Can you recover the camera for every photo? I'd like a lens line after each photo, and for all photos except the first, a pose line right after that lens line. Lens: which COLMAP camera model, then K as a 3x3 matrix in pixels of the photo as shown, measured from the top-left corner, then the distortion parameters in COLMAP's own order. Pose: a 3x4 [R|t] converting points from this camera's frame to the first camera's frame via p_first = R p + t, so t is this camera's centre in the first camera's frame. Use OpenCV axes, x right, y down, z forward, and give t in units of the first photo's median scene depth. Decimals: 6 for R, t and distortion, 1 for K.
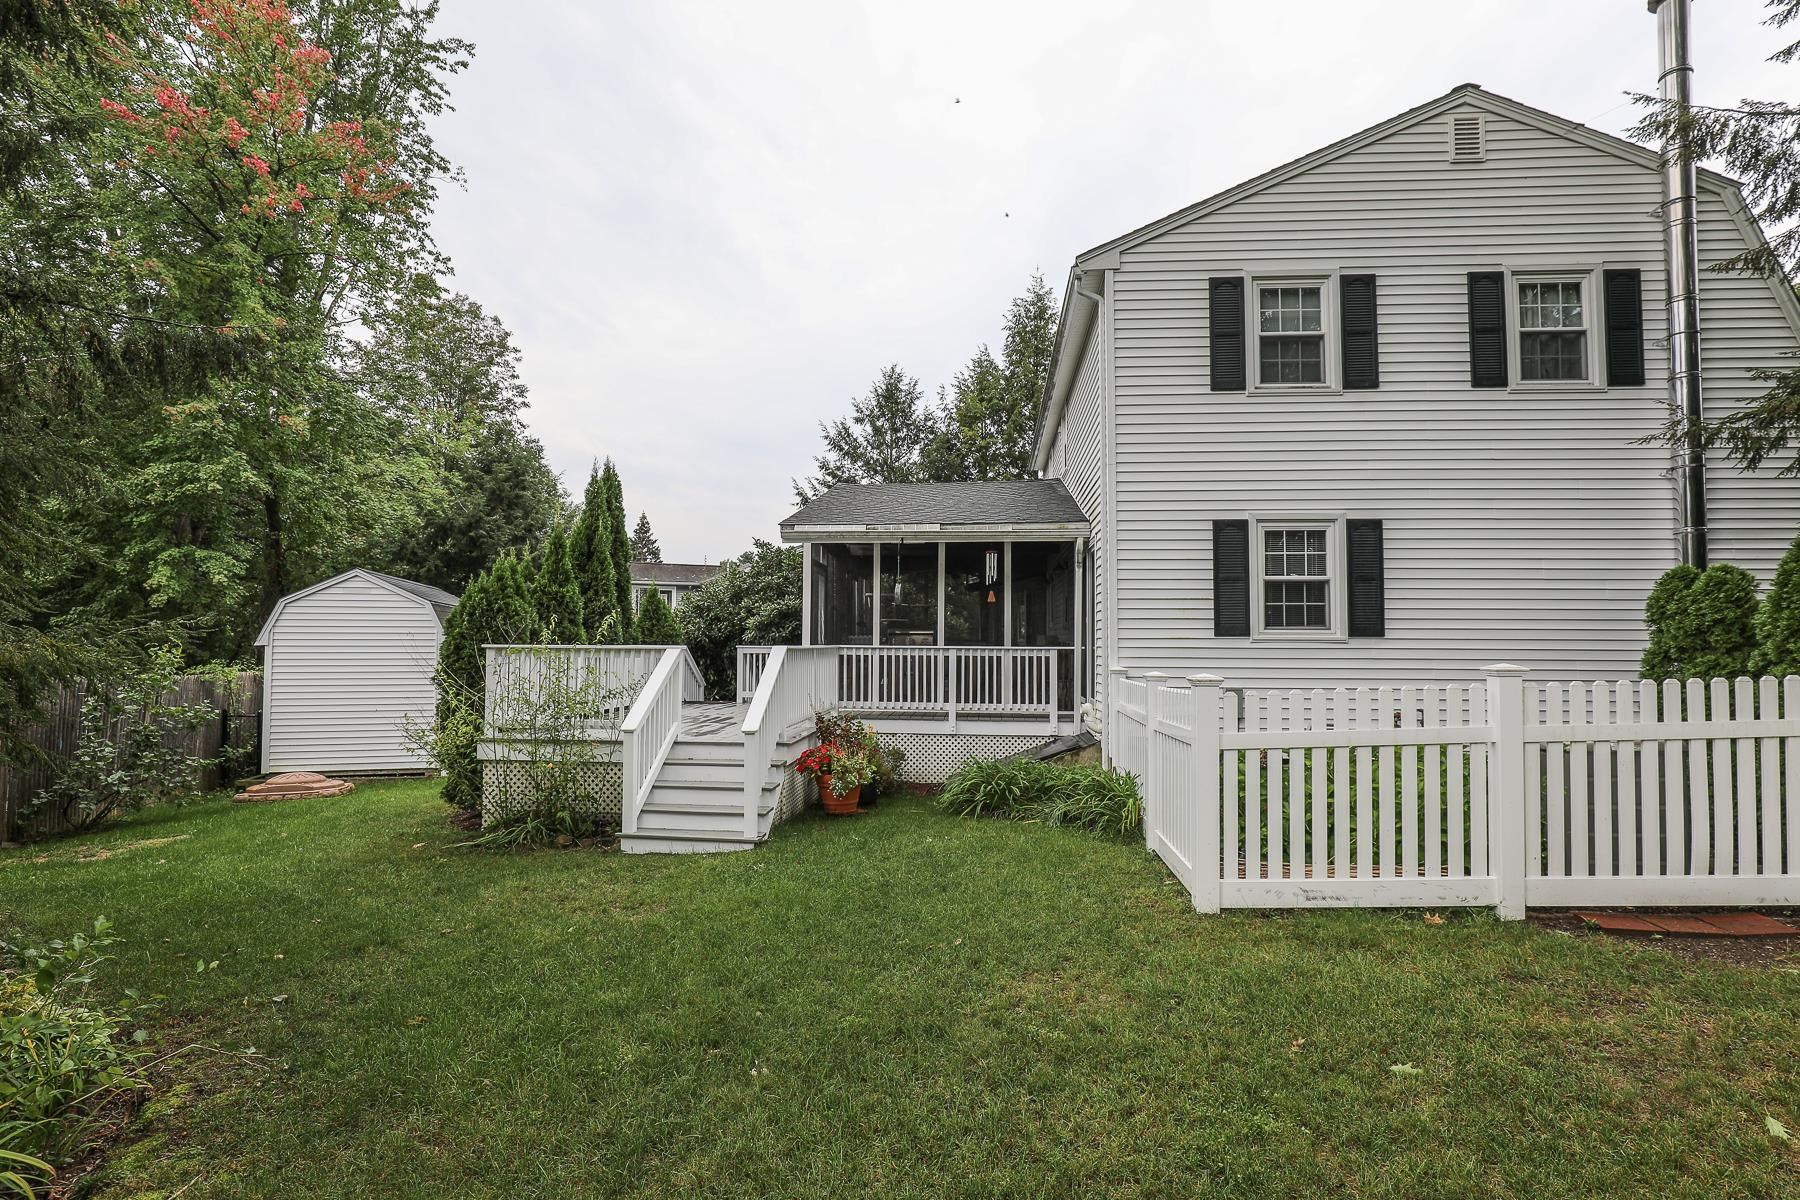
lens RADIAL K [[851.4, 0, 899.3], [0, 851.4, 601.3], [0, 0, 1]] dist [-0.030033, 0.006096]
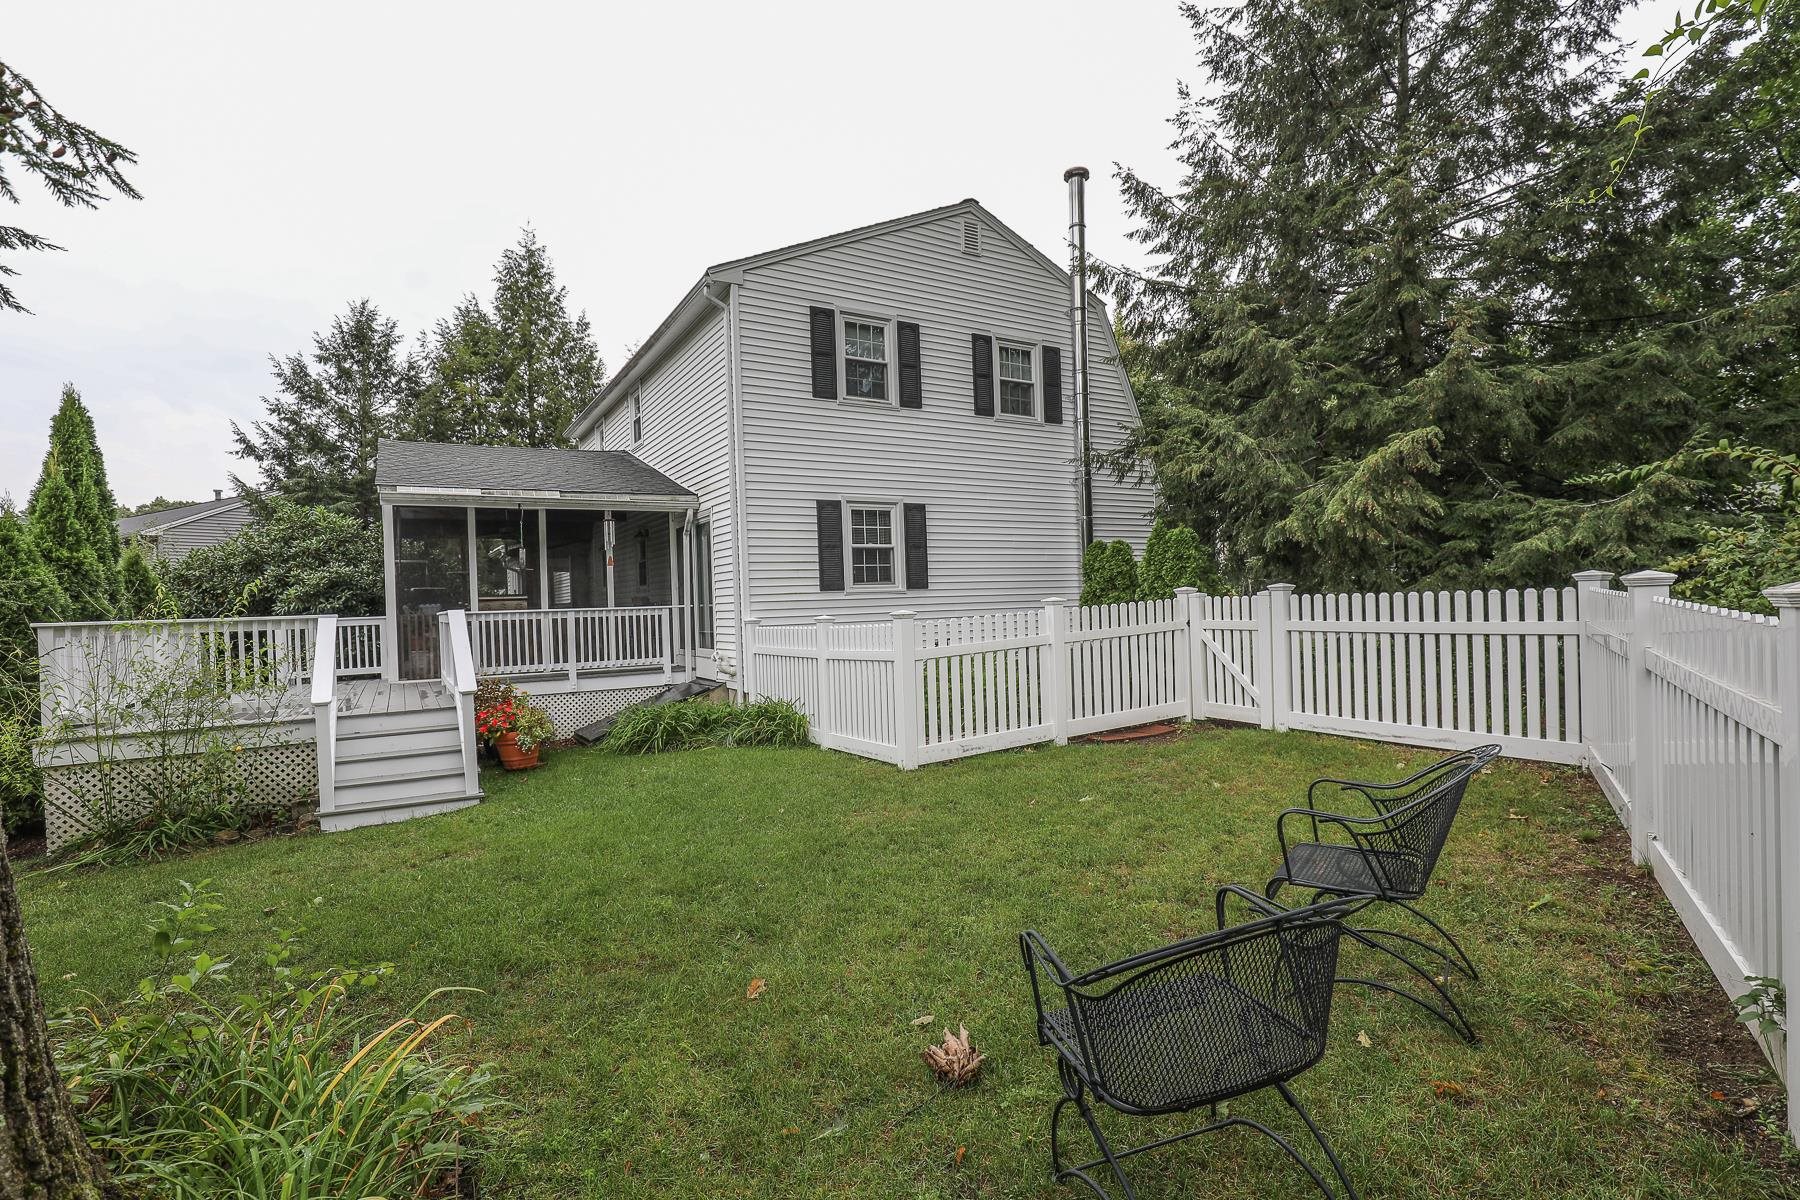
lens RADIAL K [[851.4, 0, 898.0], [0, 851.4, 596.5], [0, 0, 1]] dist [-0.030033, 0.006096]
pose [[0.805158, -0.027735, 0.592412, -0.293358], [0.008548, 0.999345, 0.035170, 0.005238], [-0.592999, -0.023253, 0.804867, -0.103004]]
